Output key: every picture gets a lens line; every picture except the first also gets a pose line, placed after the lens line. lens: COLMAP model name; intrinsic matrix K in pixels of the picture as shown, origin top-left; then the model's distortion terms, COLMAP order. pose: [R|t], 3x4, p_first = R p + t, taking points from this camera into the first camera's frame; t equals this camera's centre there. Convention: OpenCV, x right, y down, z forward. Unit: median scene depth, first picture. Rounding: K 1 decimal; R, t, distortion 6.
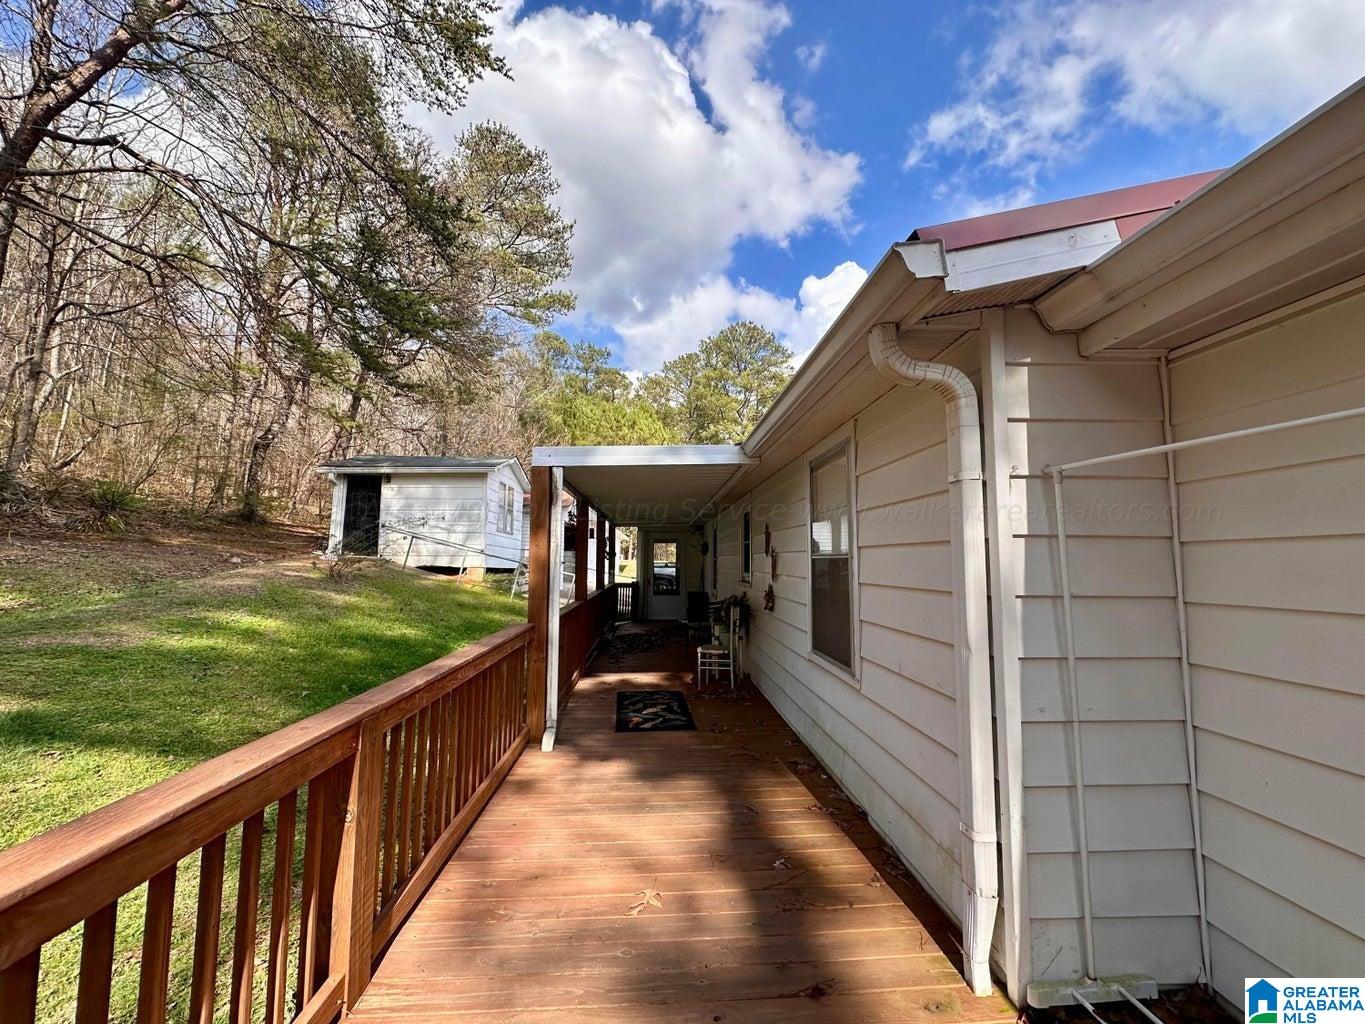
lens RADIAL K [[548.2, 0, 682.5], [0, 548.2, 512.0], [0, 0, 1]] dist [-0.000337, -0.000015]
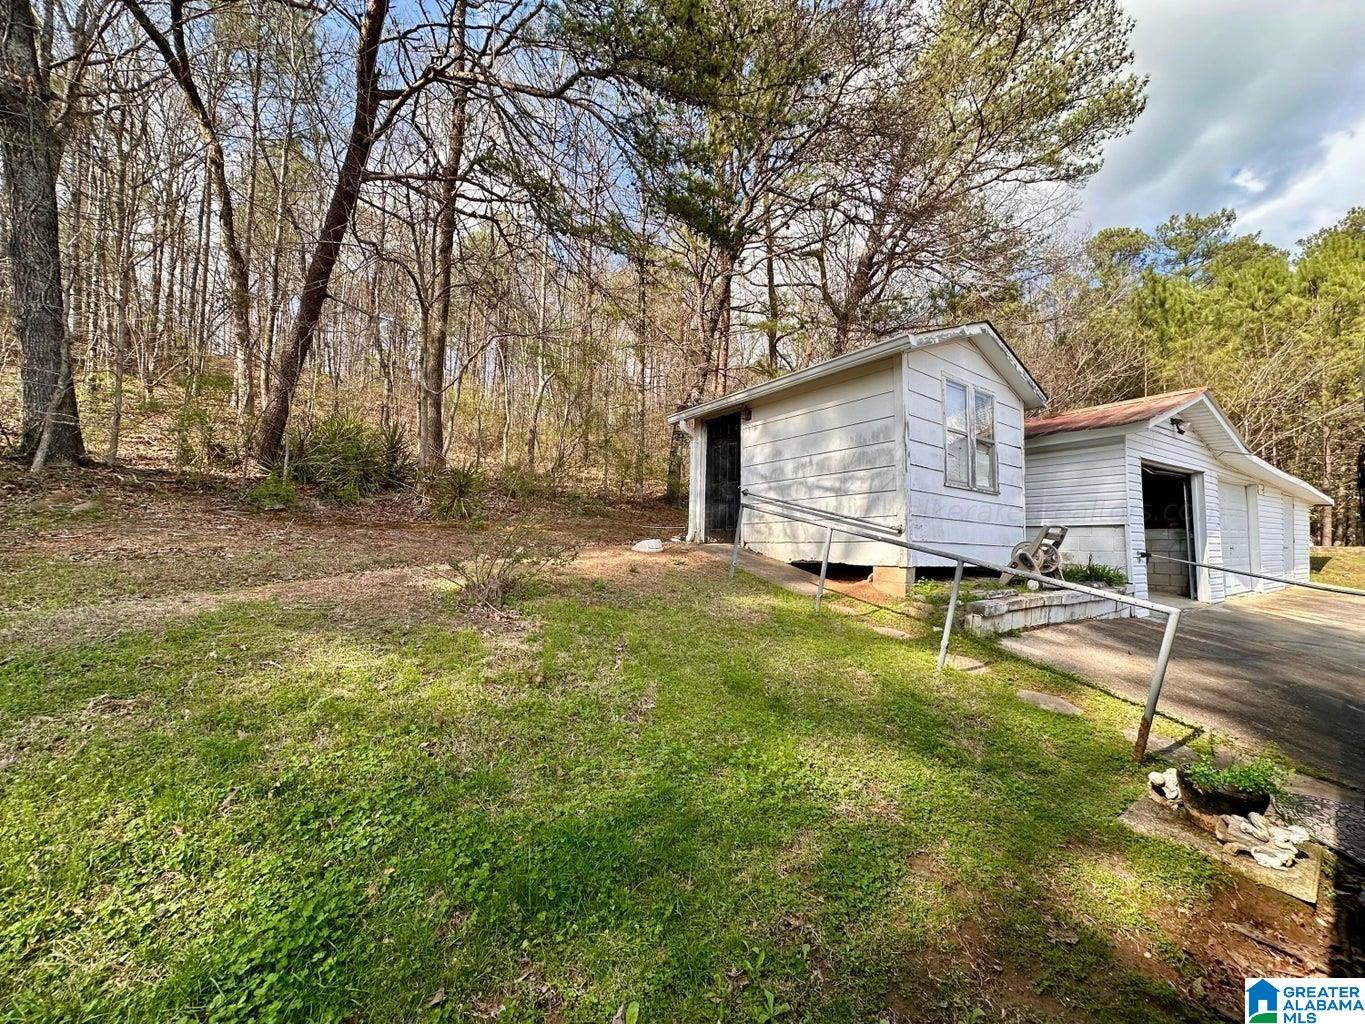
lens RADIAL K [[544.5, 0, 682.5], [0, 544.5, 512.0], [0, 0, 1]] dist [-0.059748, 0.000073]
pose [[0.550138, -0.058896, -0.832994, -0.095948], [0.071942, 0.997144, -0.022989, 0.053380], [0.831969, -0.047280, 0.552804, 0.608492]]
